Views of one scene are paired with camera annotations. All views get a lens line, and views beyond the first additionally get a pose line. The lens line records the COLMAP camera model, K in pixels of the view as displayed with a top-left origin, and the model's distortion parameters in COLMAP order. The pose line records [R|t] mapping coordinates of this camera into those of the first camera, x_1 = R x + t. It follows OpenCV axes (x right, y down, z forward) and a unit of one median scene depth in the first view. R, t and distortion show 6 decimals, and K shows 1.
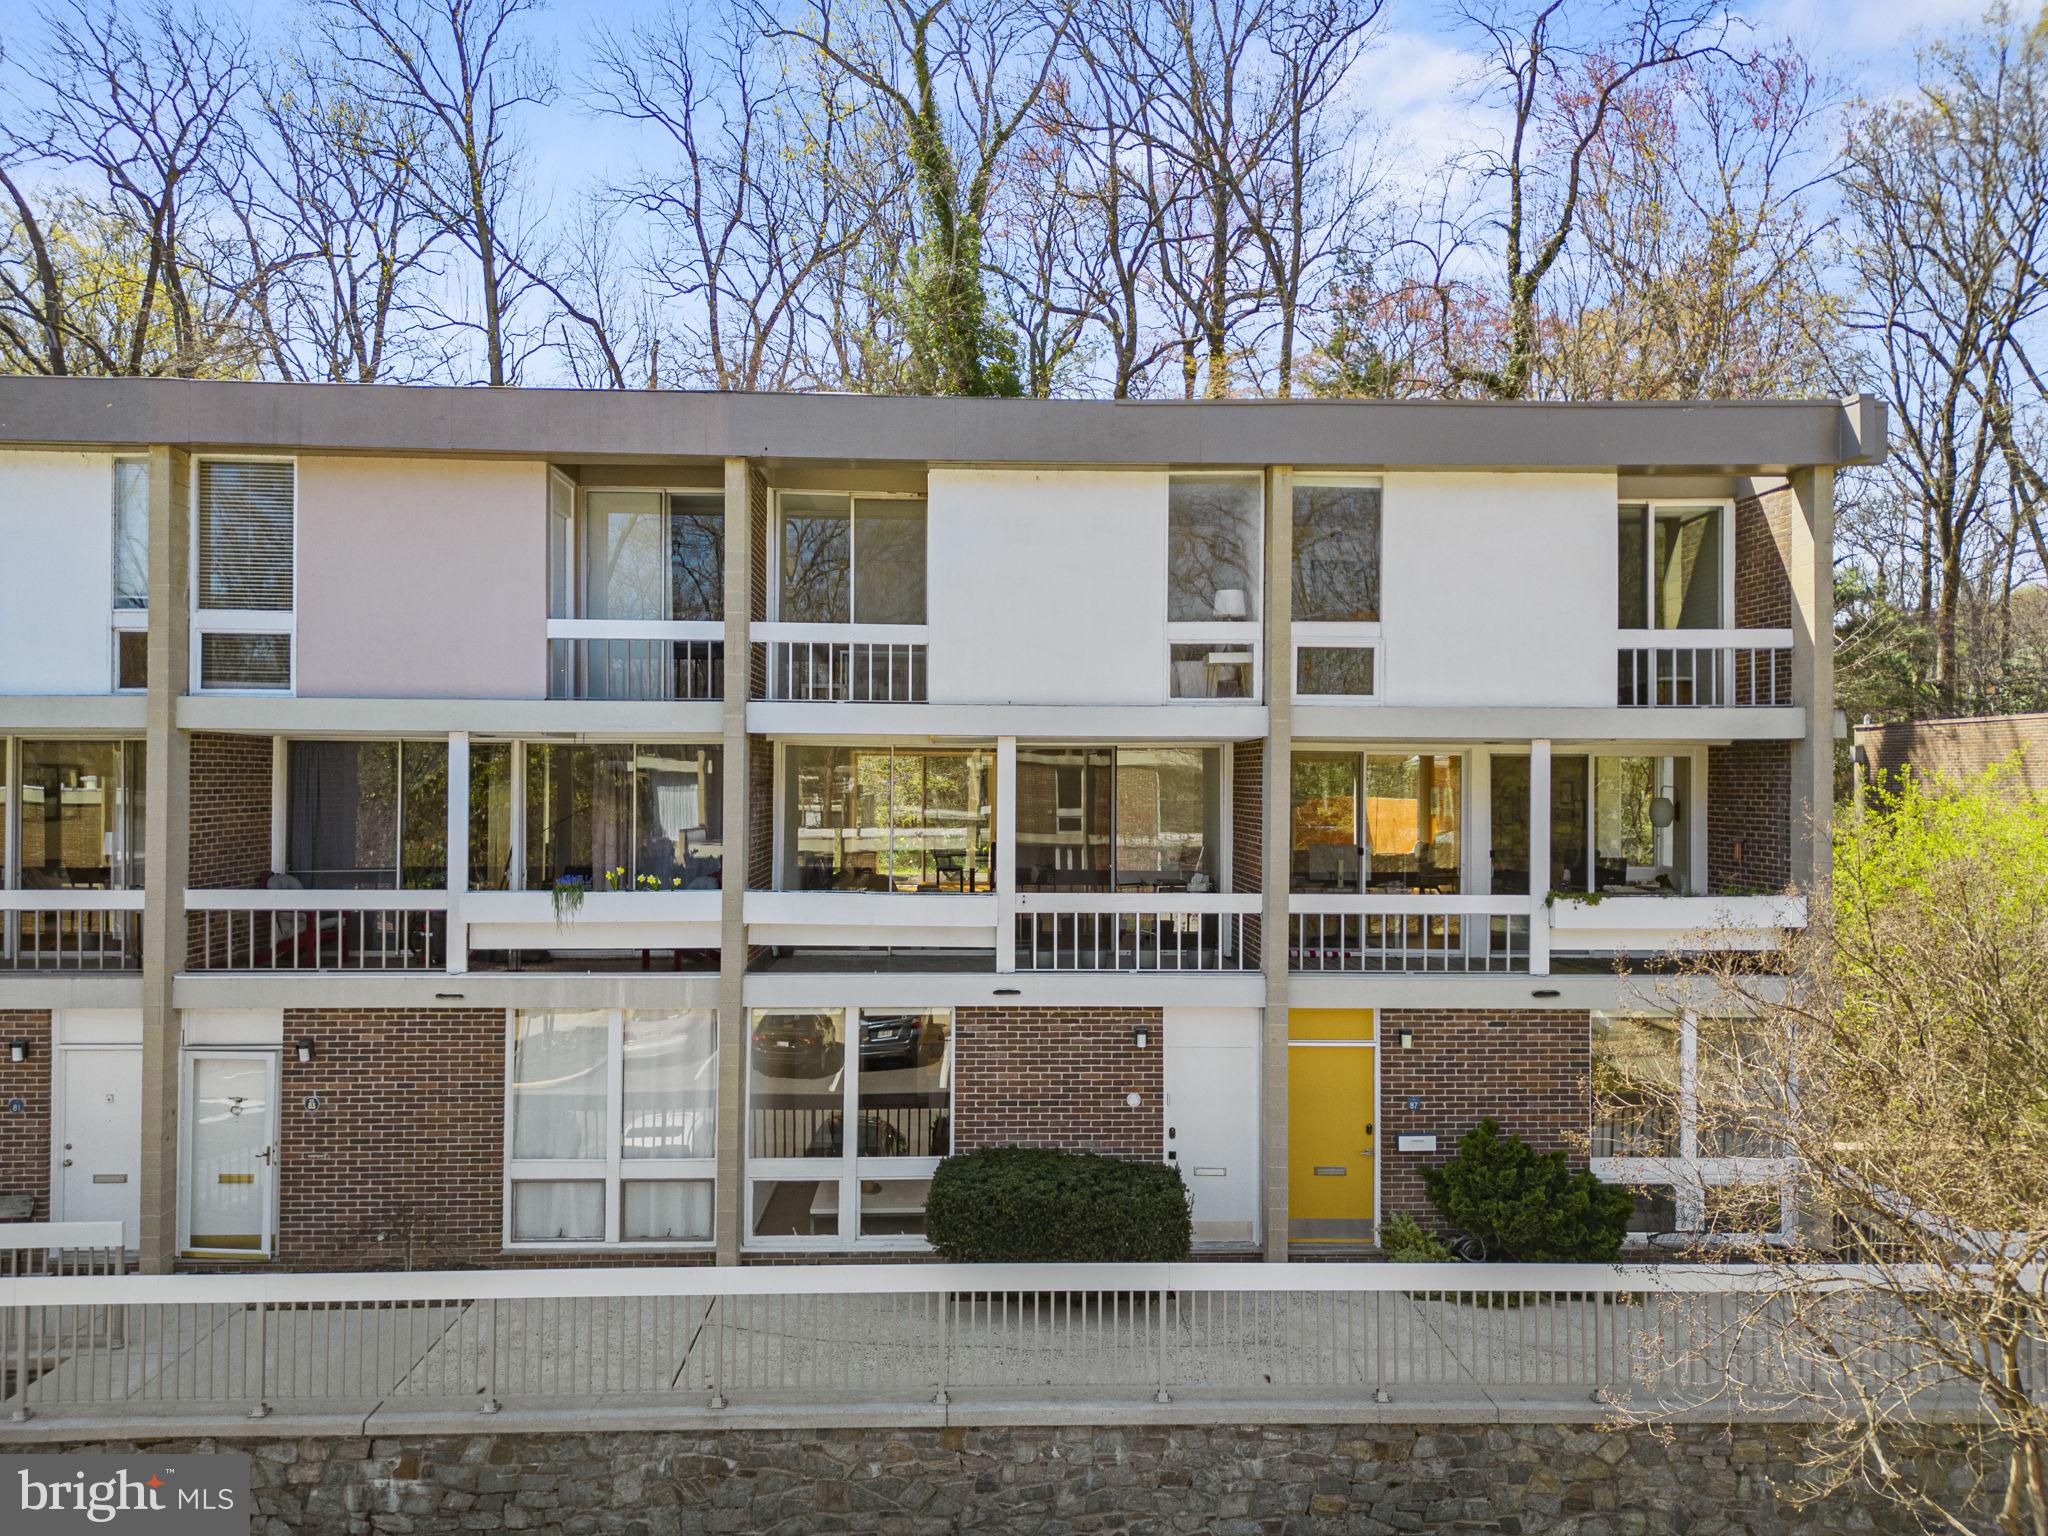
lens RADIAL K [[1394.5, 0, 1021.4], [0, 1394.5, 742.7], [0, 0, 1]] dist [0.004867, -0.003905]
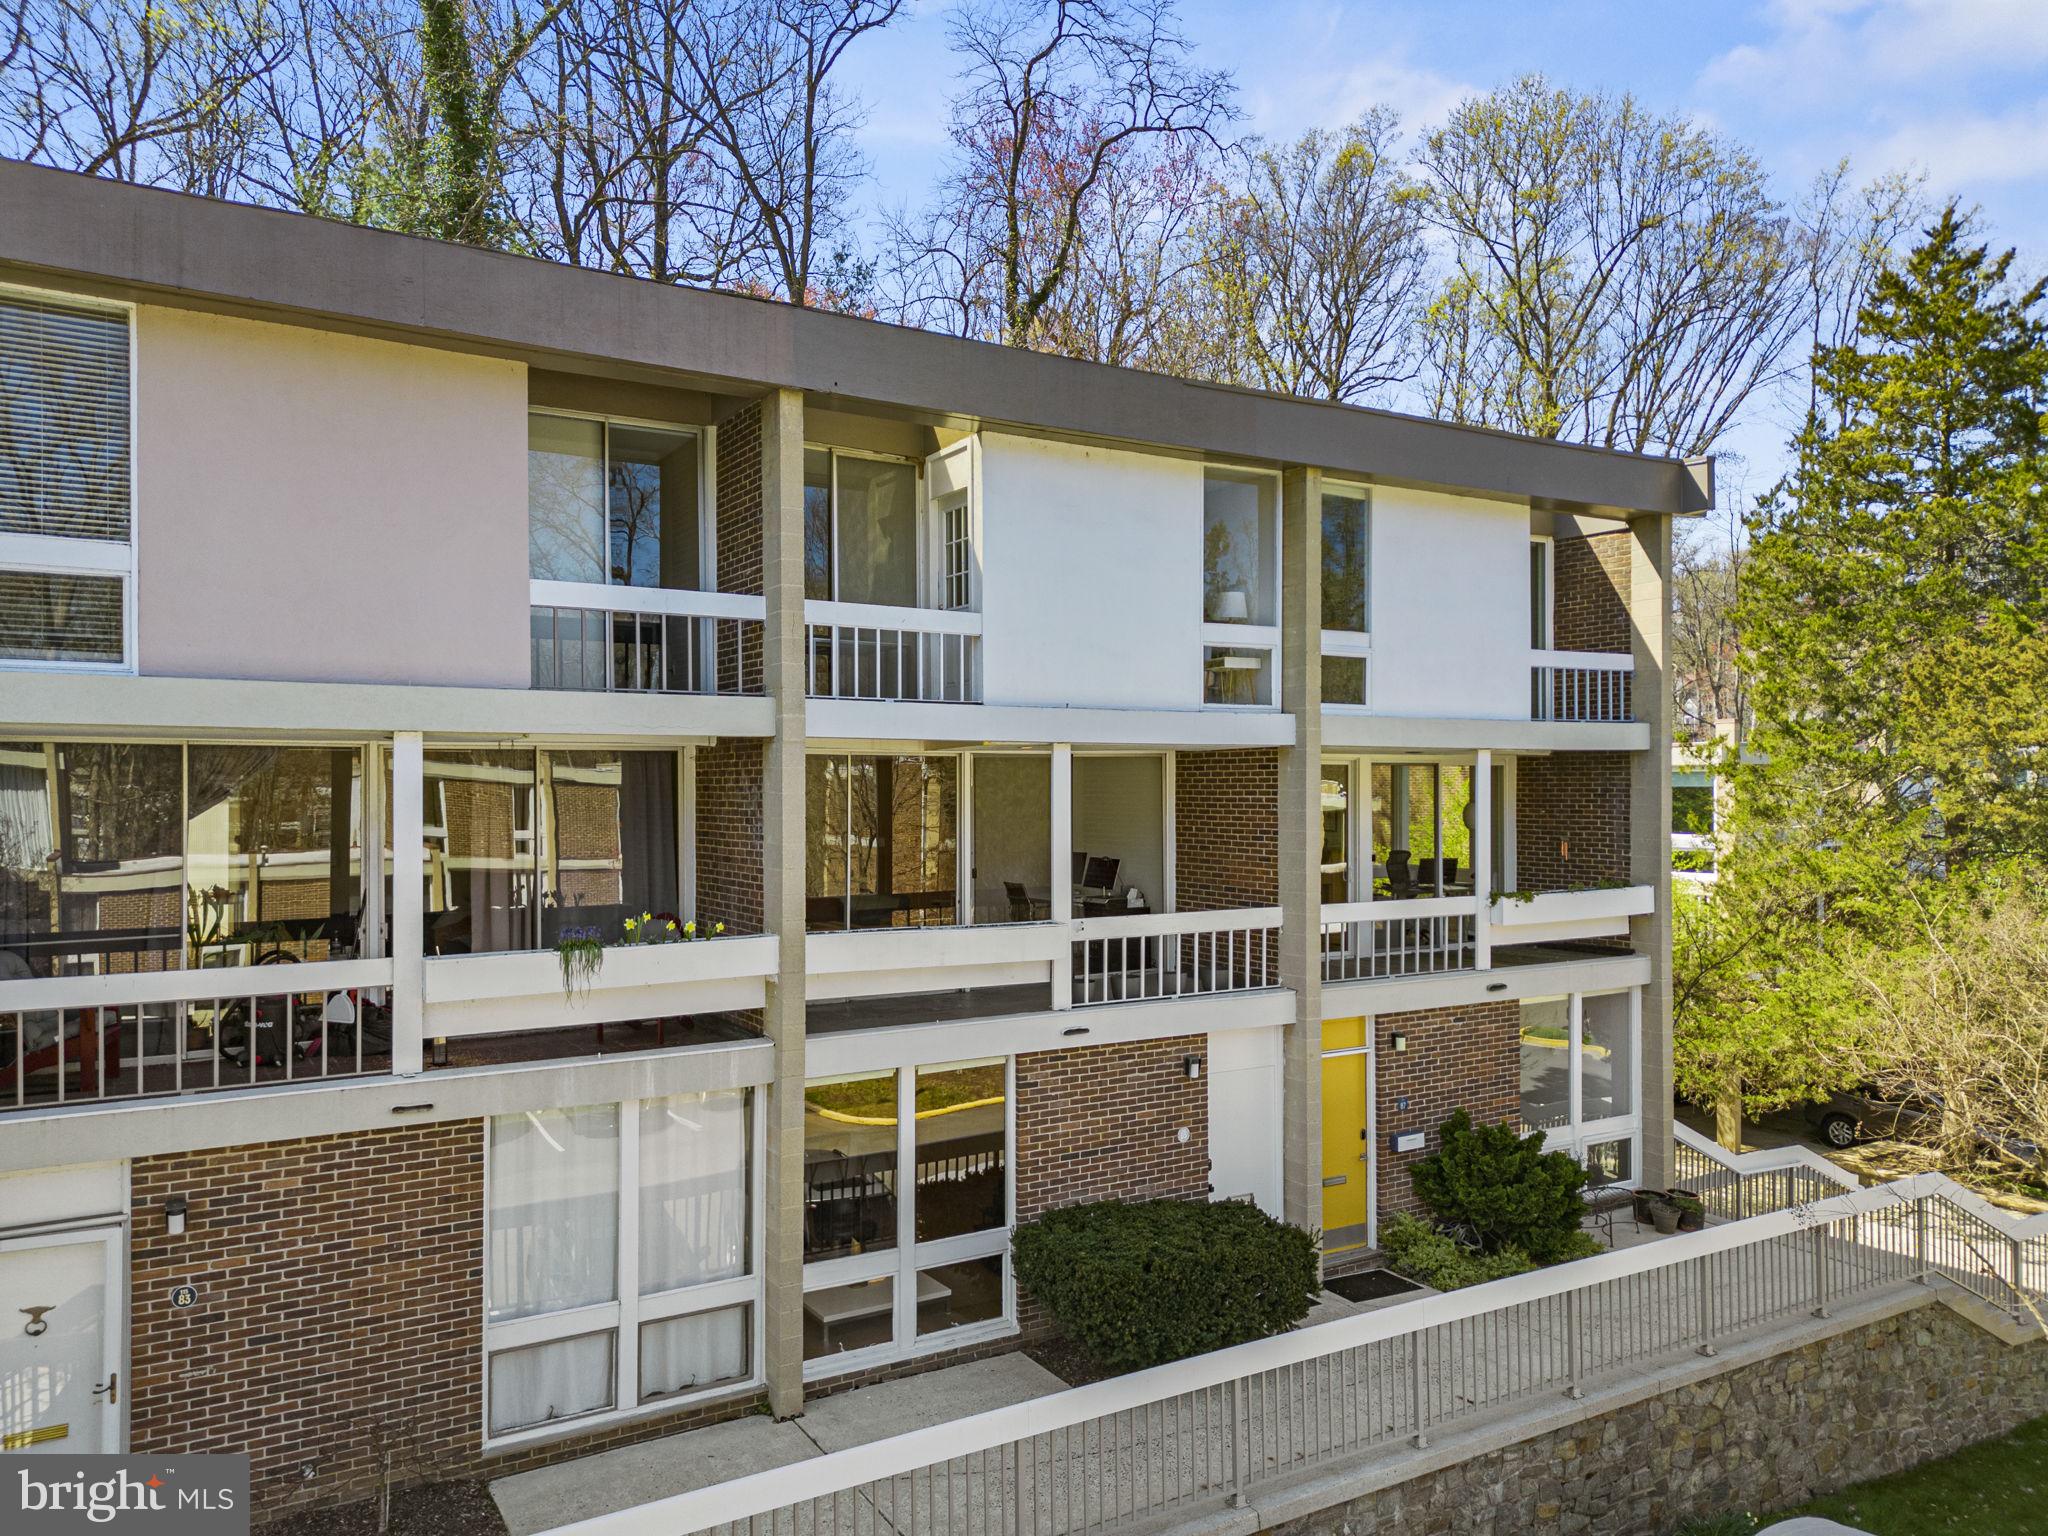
lens RADIAL K [[1400.6, 0, 1025.0], [0, 1400.6, 766.3], [0, 0, 1]] dist [-0.000586, -0.005364]
pose [[0.881348, -0.000800, 0.472467, -0.454642], [-0.004776, 0.999932, 0.010604, 0.000741], [-0.472444, -0.011602, 0.881284, 0.229672]]
